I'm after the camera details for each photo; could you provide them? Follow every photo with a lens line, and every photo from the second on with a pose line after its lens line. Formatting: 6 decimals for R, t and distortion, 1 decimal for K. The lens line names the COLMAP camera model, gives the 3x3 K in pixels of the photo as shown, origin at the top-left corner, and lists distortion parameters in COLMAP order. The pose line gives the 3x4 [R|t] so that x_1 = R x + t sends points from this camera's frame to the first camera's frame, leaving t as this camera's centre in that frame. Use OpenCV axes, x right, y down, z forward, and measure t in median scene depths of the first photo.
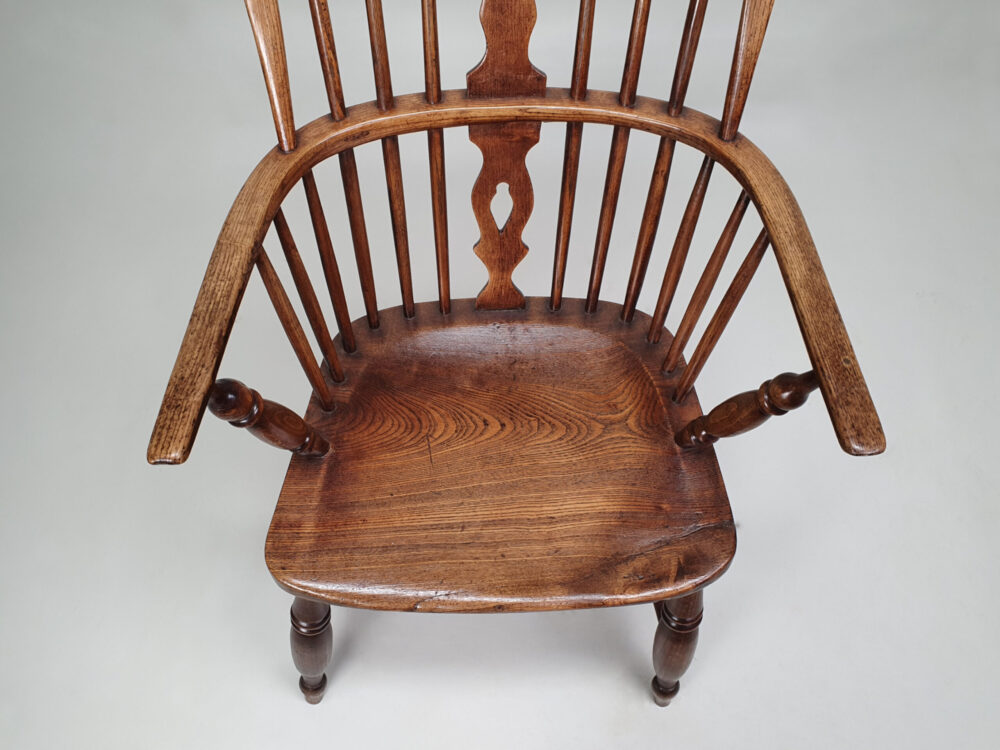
lens RADIAL K [[783.6, 0, 477.3], [0, 783.6, 389.5], [0, 0, 1]] dist [0.005548, -0.004499]
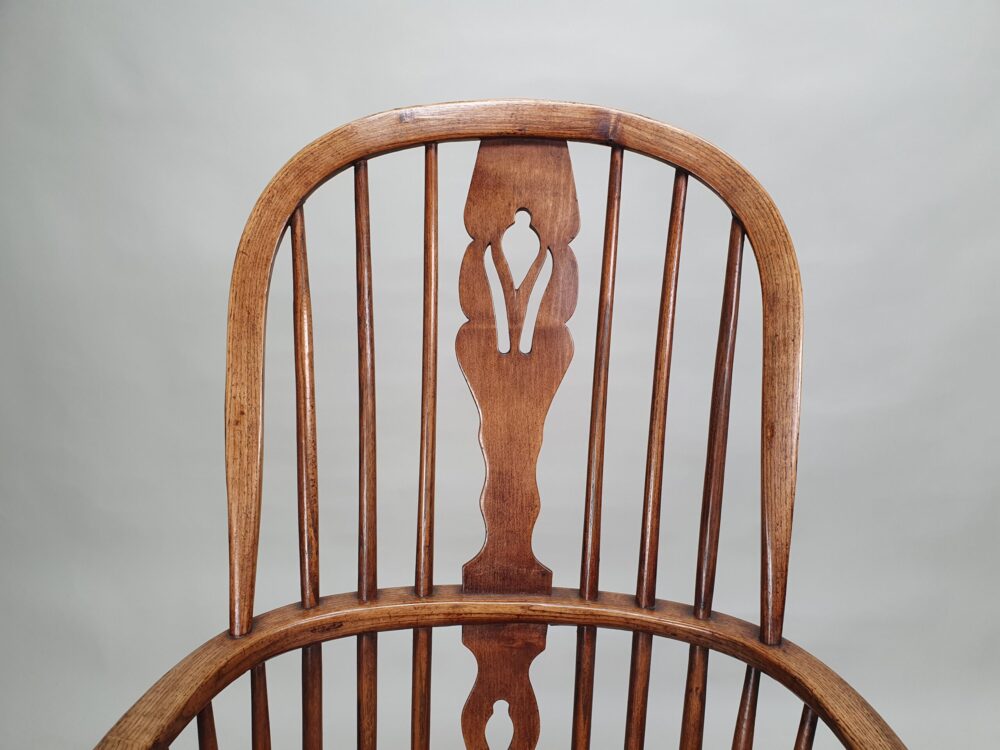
lens RADIAL K [[766.5, 0, 497.0], [0, 766.5, 405.3], [0, 0, 1]] dist [0.004108, -0.001169]
pose [[0.999326, 0.036648, -0.002009, 0.019718], [-0.028673, 0.745355, -0.666051, 0.038810], [-0.022912, 0.665659, 0.745904, 0.219488]]
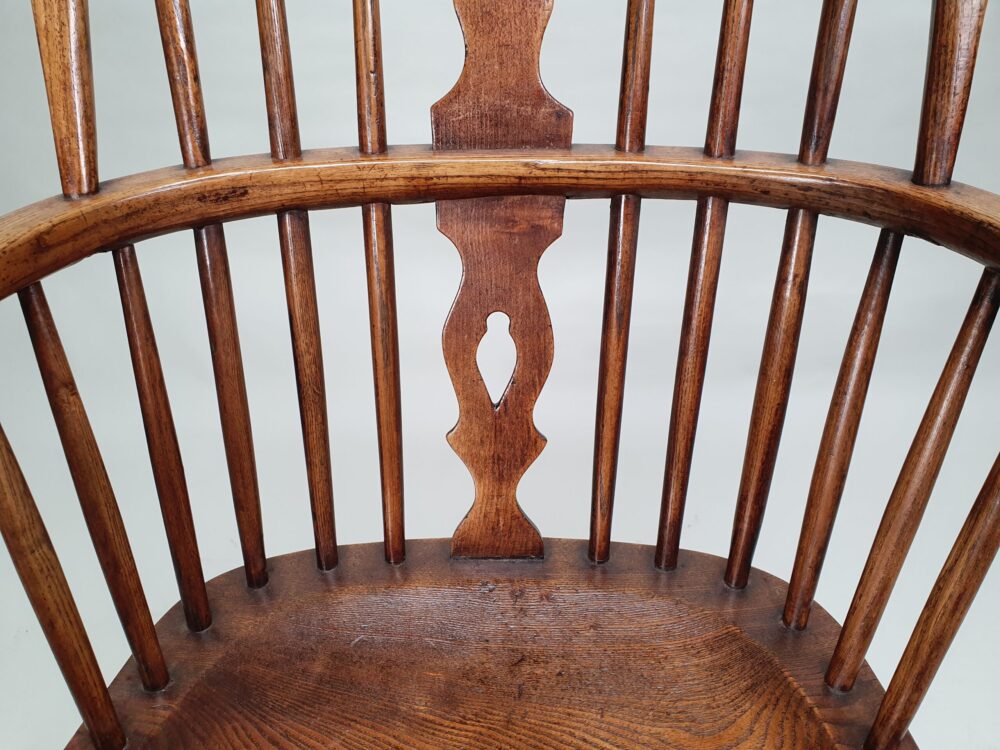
lens RADIAL K [[783.6, 0, 477.3], [0, 783.6, 389.5], [0, 0, 1]] dist [0.005548, -0.004499]
pose [[0.998957, 0.012444, -0.043925, 0.045476], [-0.029427, 0.911099, -0.411136, 0.016551], [0.034904, 0.412000, 0.910515, 0.546807]]
